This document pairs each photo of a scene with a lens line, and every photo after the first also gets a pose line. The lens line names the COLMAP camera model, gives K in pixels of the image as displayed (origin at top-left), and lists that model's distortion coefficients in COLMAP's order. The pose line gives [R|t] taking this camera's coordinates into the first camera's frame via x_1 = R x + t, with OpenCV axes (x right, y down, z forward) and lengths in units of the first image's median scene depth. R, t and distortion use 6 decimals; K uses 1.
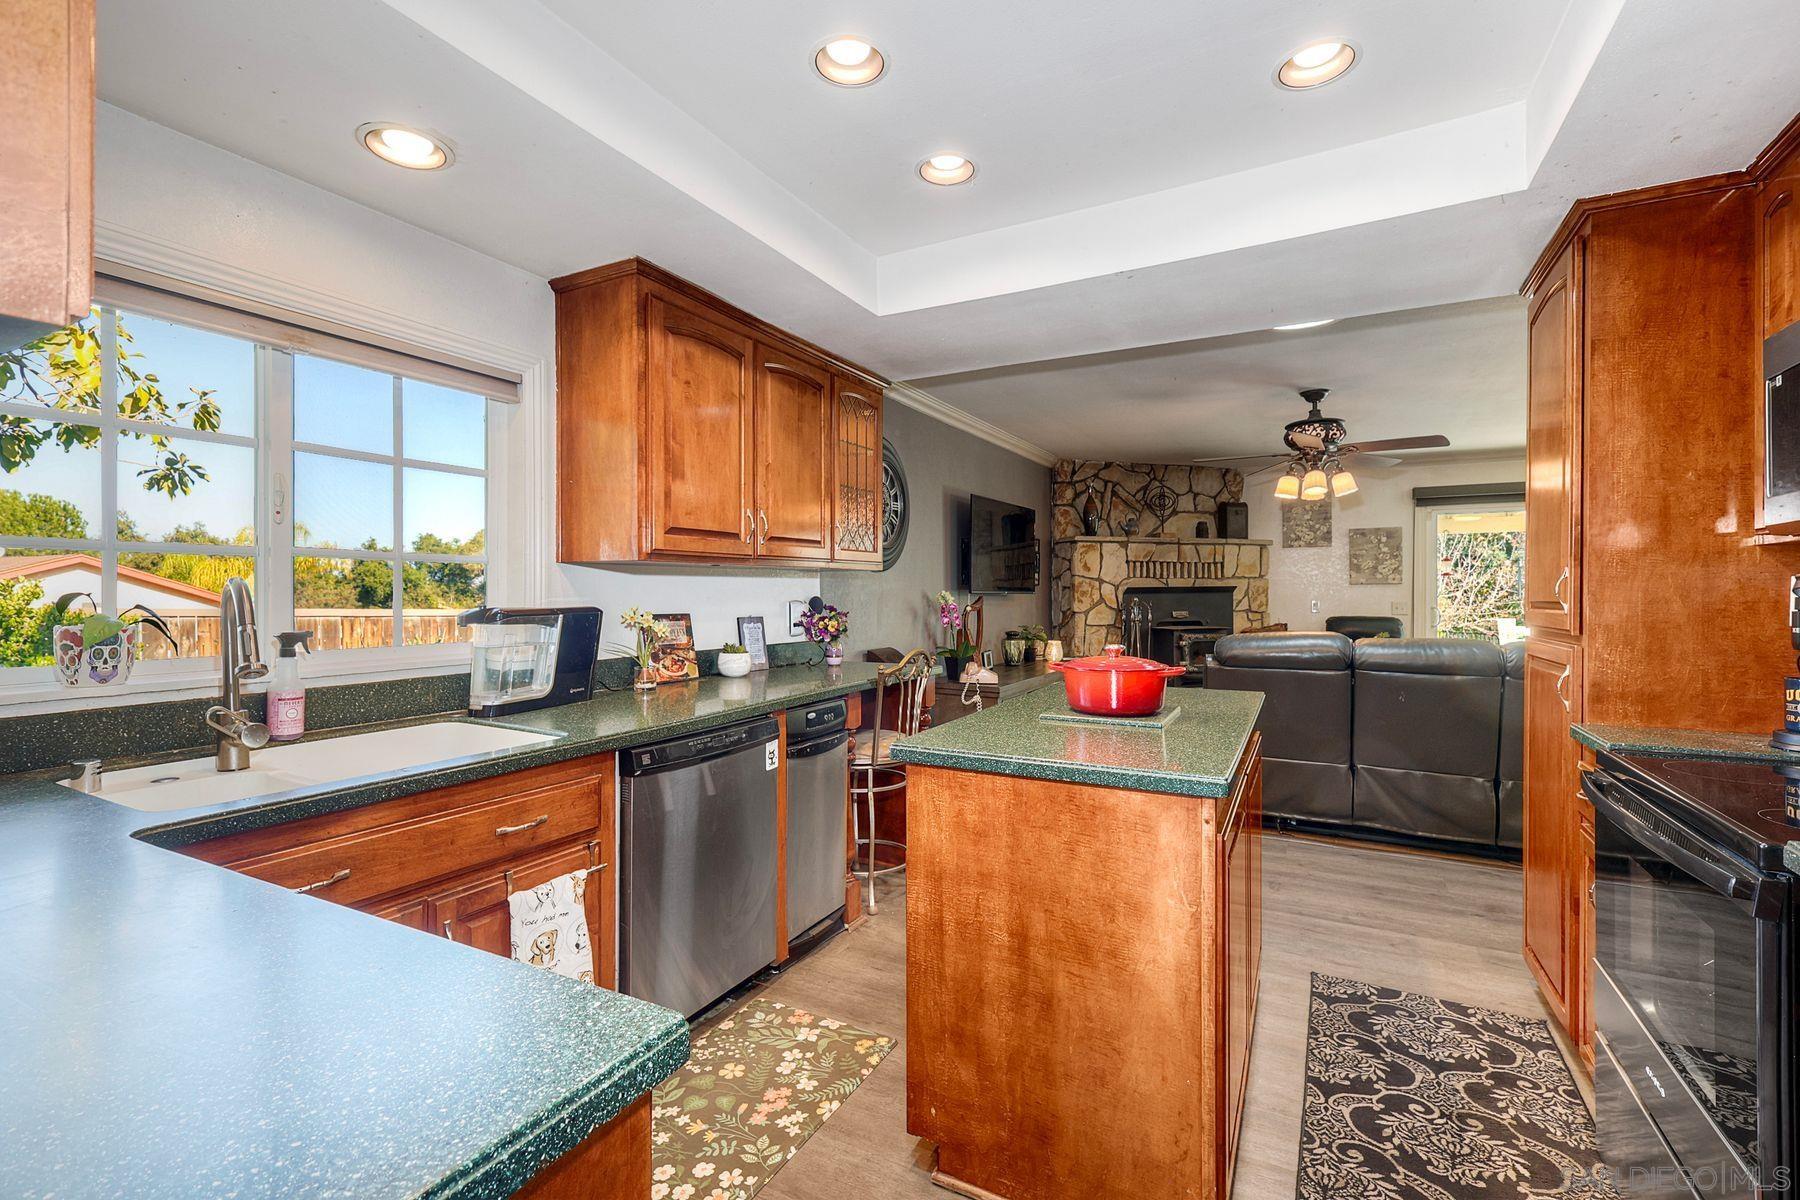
lens RADIAL K [[778.4, 0, 900.0], [0, 778.4, 600.0], [0, 0, 1]] dist [0.001421, 0.000198]
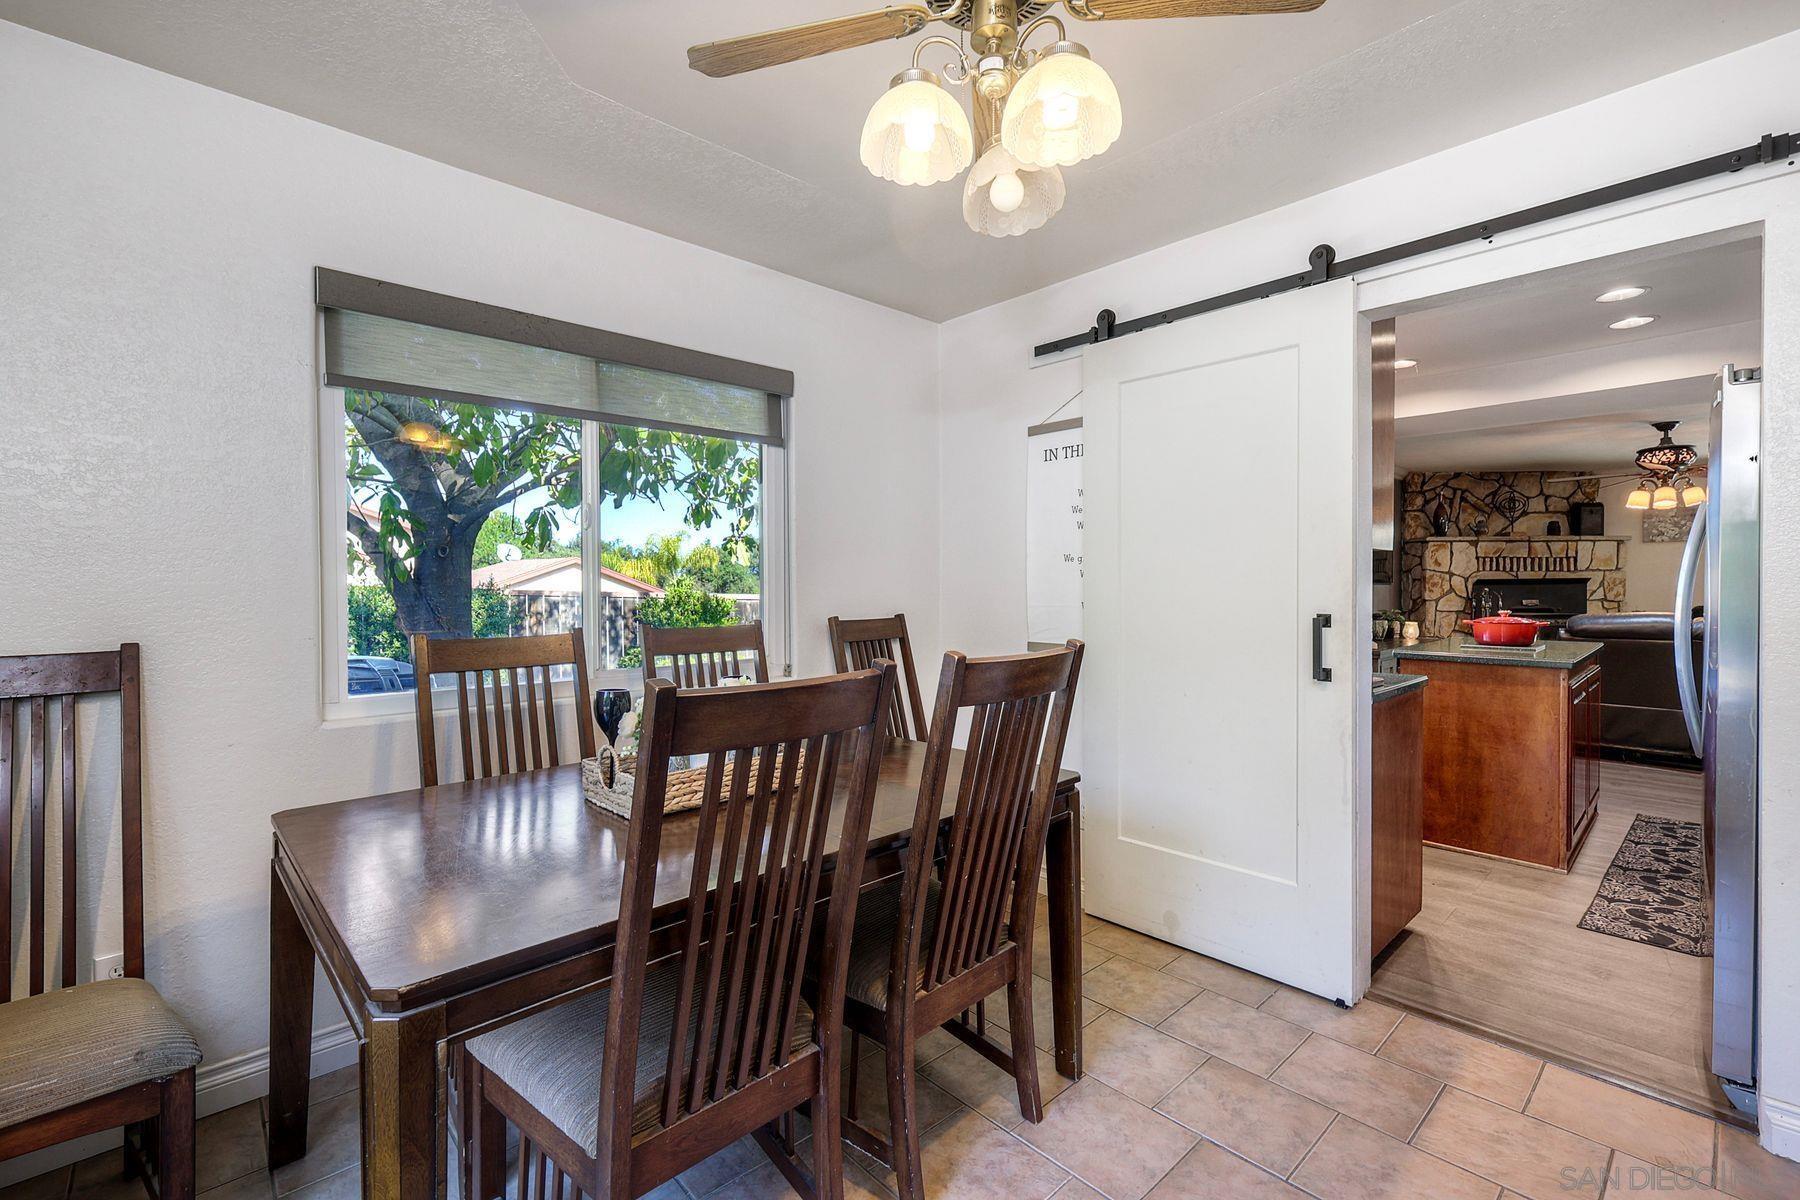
lens RADIAL K [[791.9, 0, 899.2], [0, 791.9, 598.2], [0, 0, 1]] dist [0.003982, 0.000962]
pose [[0.951155, 0.004587, -0.308680, -0.172851], [-0.002128, 0.999963, 0.008301, 0.004335], [0.308707, -0.007239, 0.951130, -0.424264]]
